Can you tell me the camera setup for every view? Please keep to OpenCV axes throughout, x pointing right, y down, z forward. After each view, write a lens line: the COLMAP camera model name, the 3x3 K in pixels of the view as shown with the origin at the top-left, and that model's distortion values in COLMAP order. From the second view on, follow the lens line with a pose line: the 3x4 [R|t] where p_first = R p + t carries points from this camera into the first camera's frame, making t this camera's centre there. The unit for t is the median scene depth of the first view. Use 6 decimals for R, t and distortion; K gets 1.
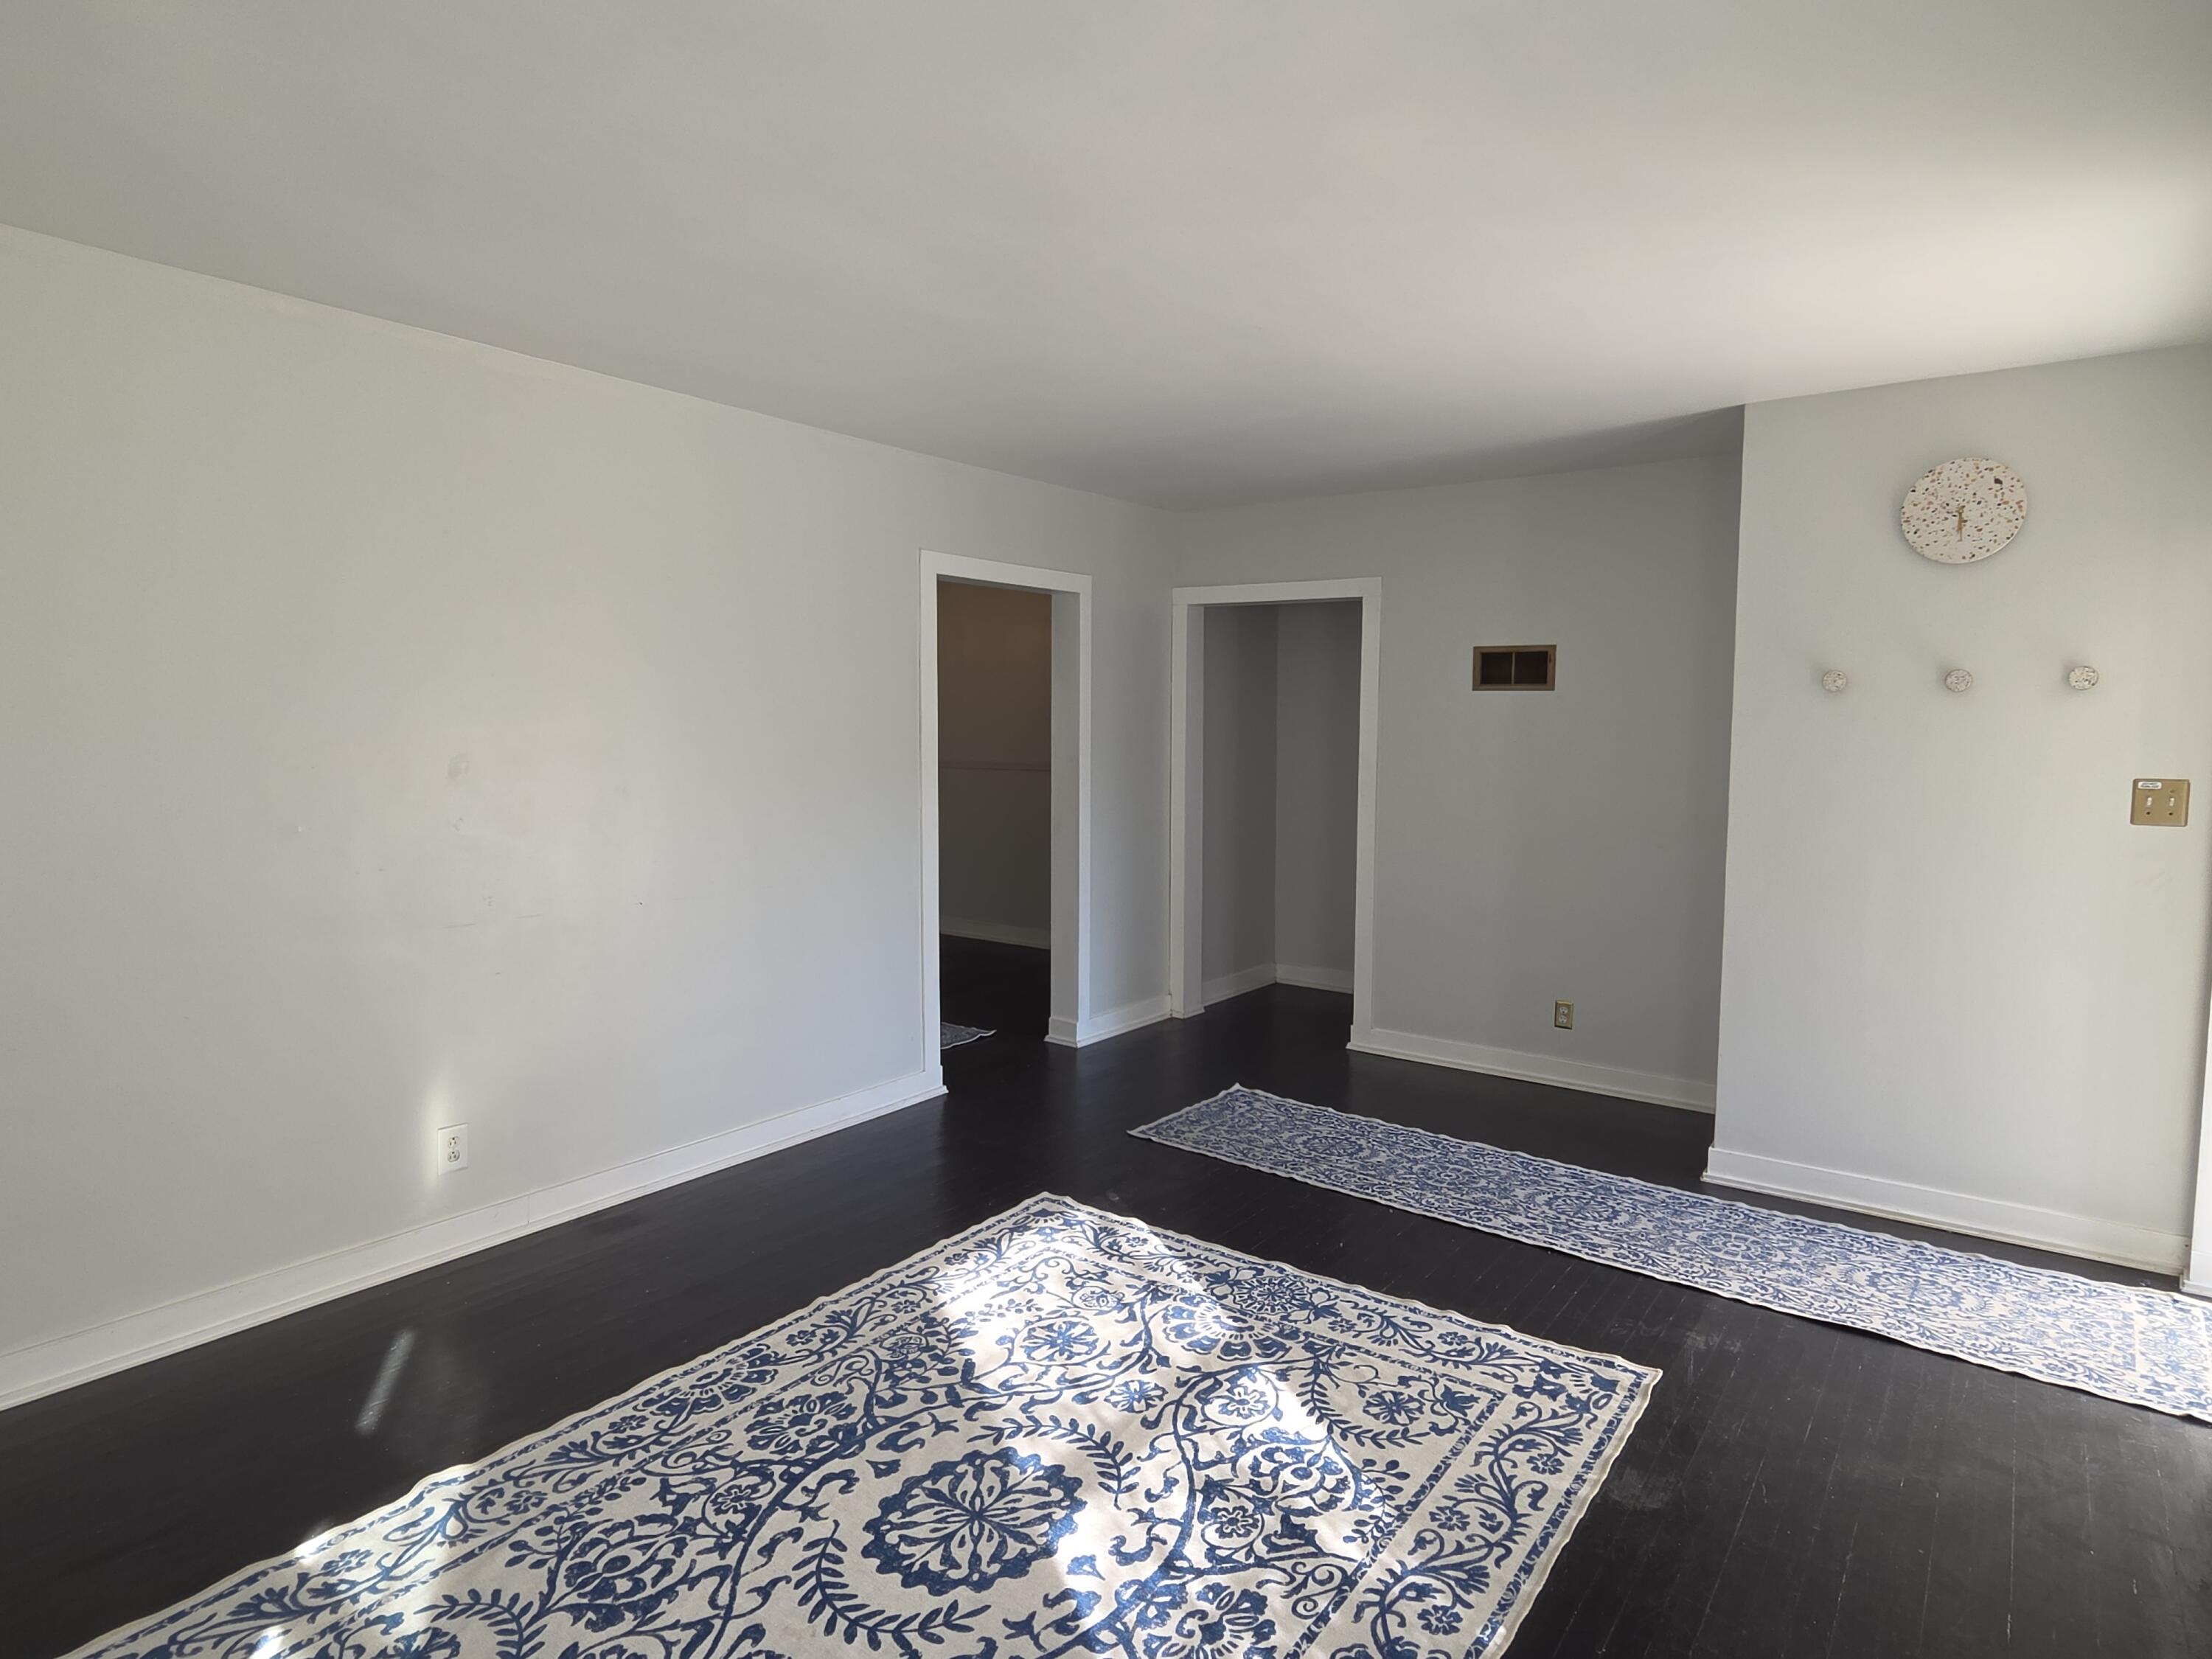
lens RADIAL K [[1272.1, 0, 1106.0], [0, 1272.1, 829.5], [0, 0, 1]] dist [0.002850, 0.000988]
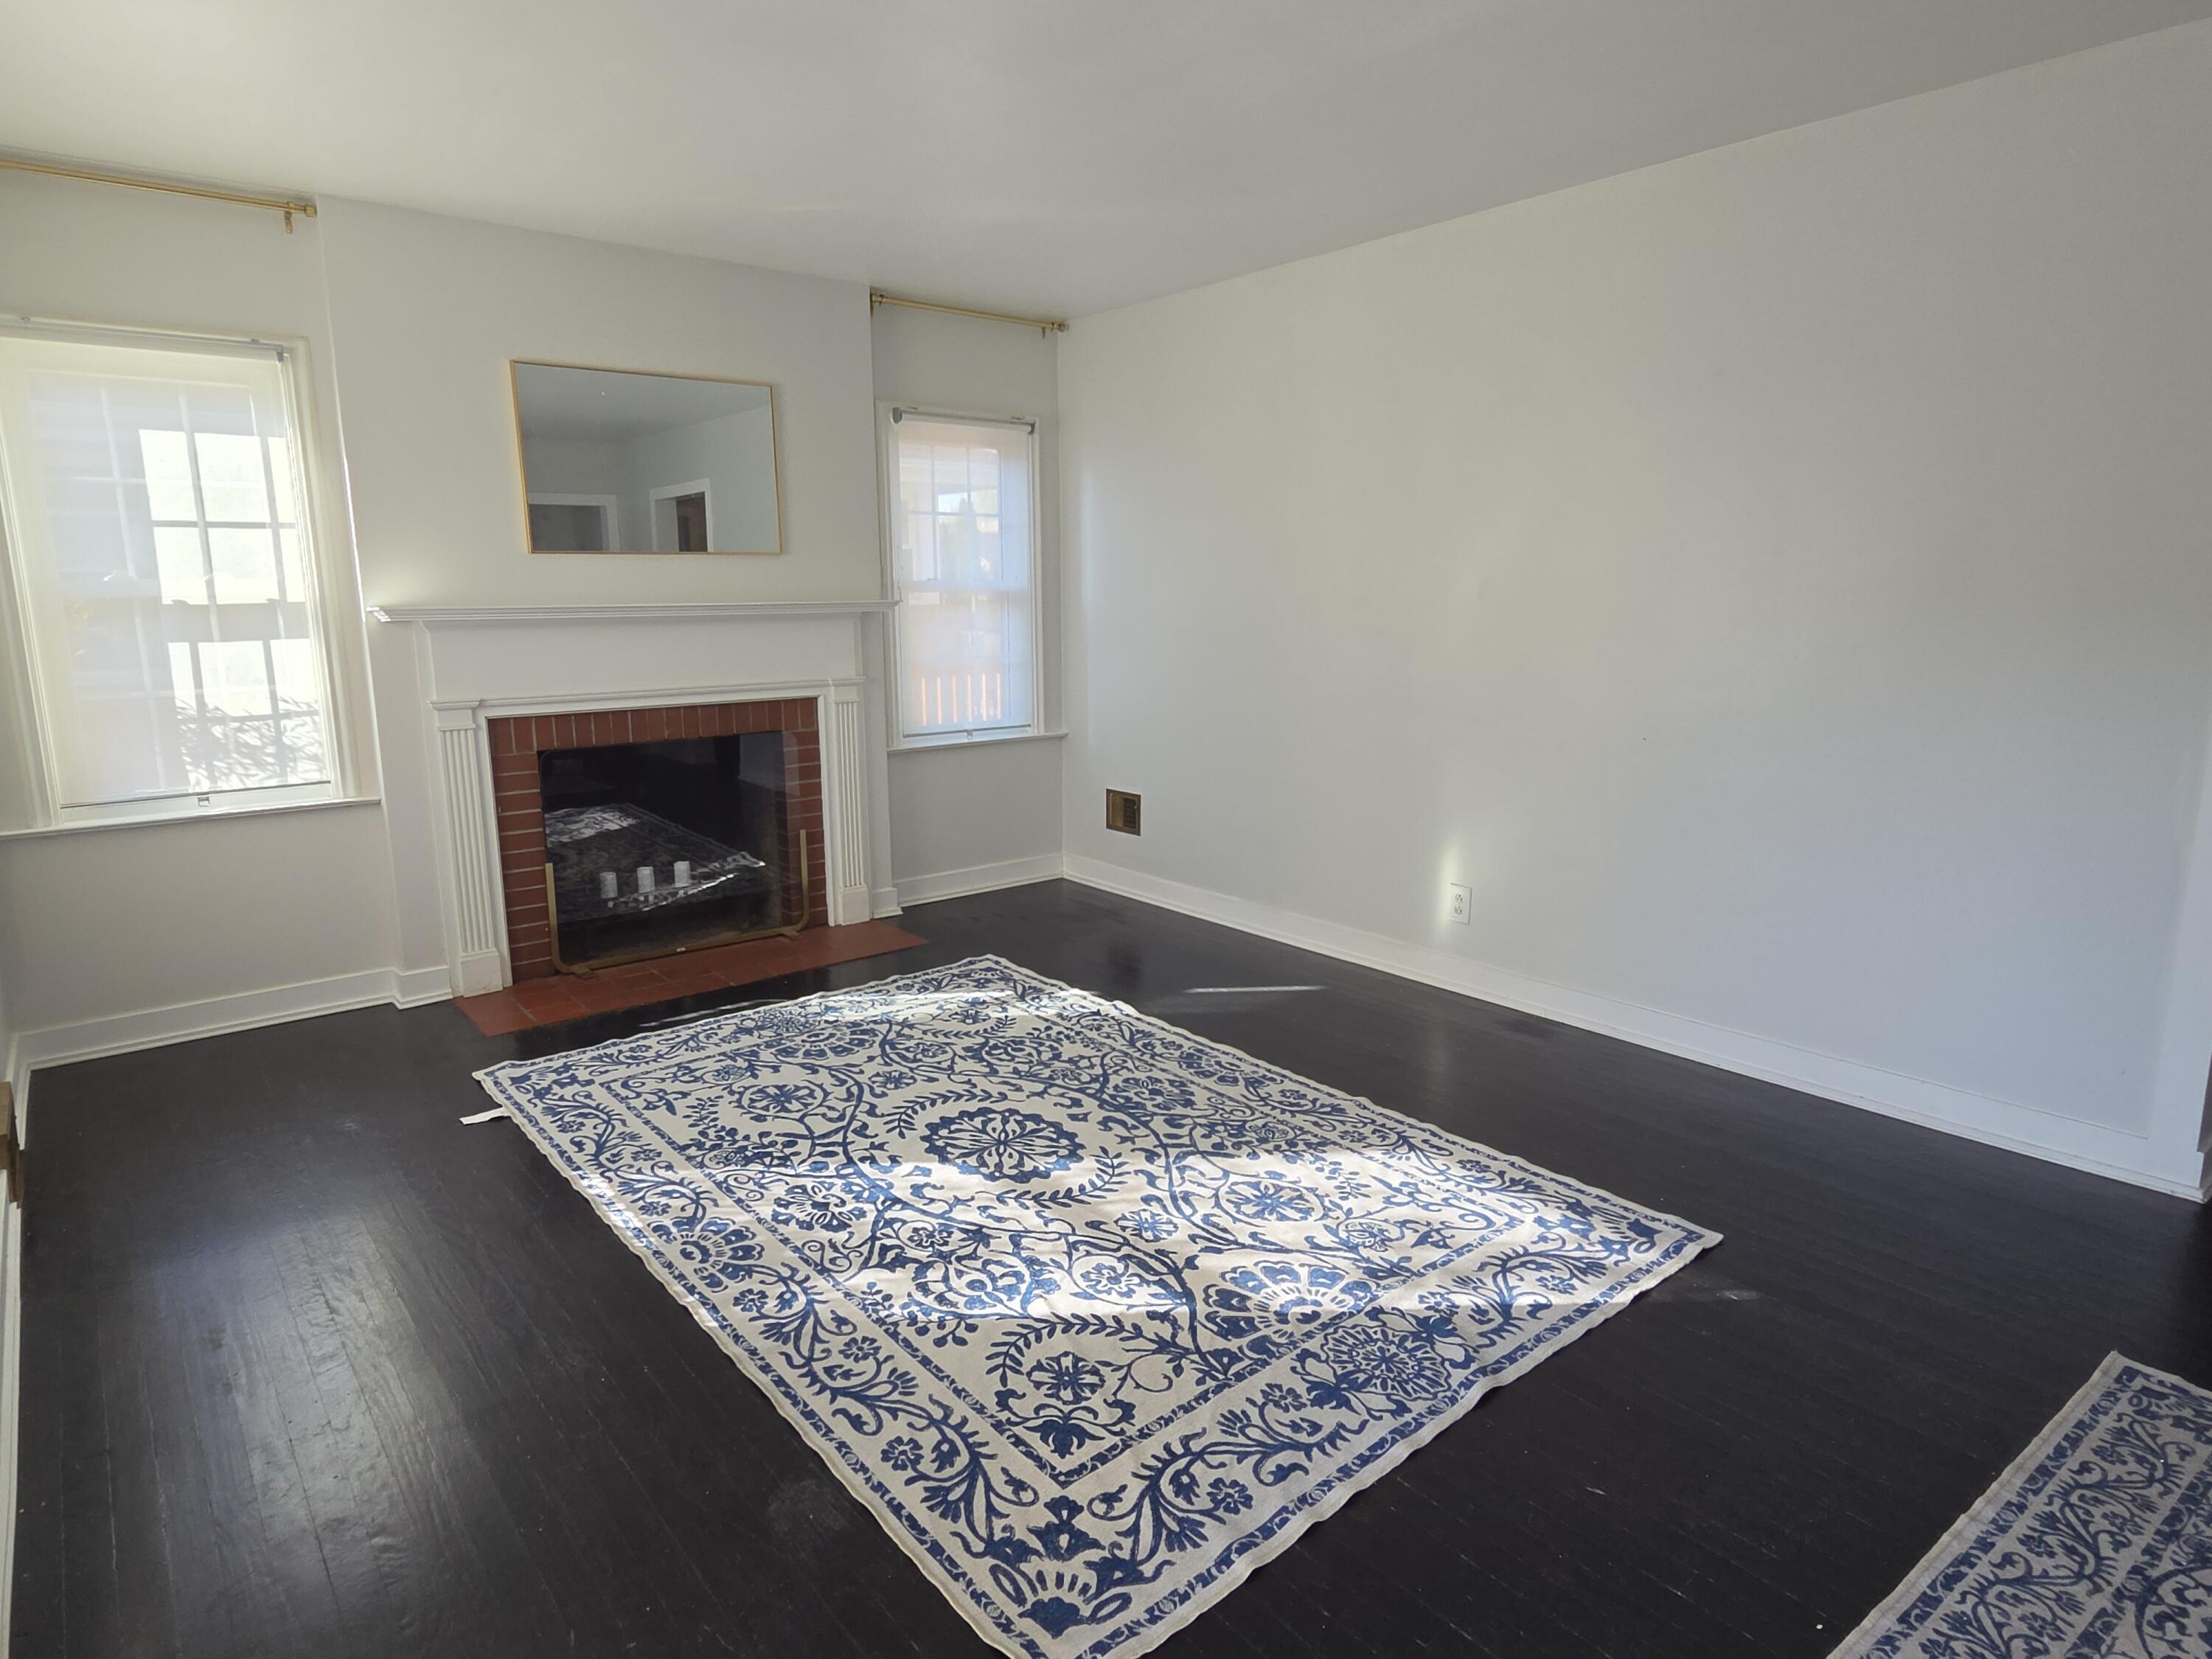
lens RADIAL K [[1272.1, 0, 1106.0], [0, 1272.1, 829.5], [0, 0, 1]] dist [0.002850, 0.000988]
pose [[-0.246480, 0.177976, -0.952666, 1.006312], [-0.078278, 0.976126, 0.202611, -0.067320], [0.965981, 0.124513, -0.226664, 1.244861]]
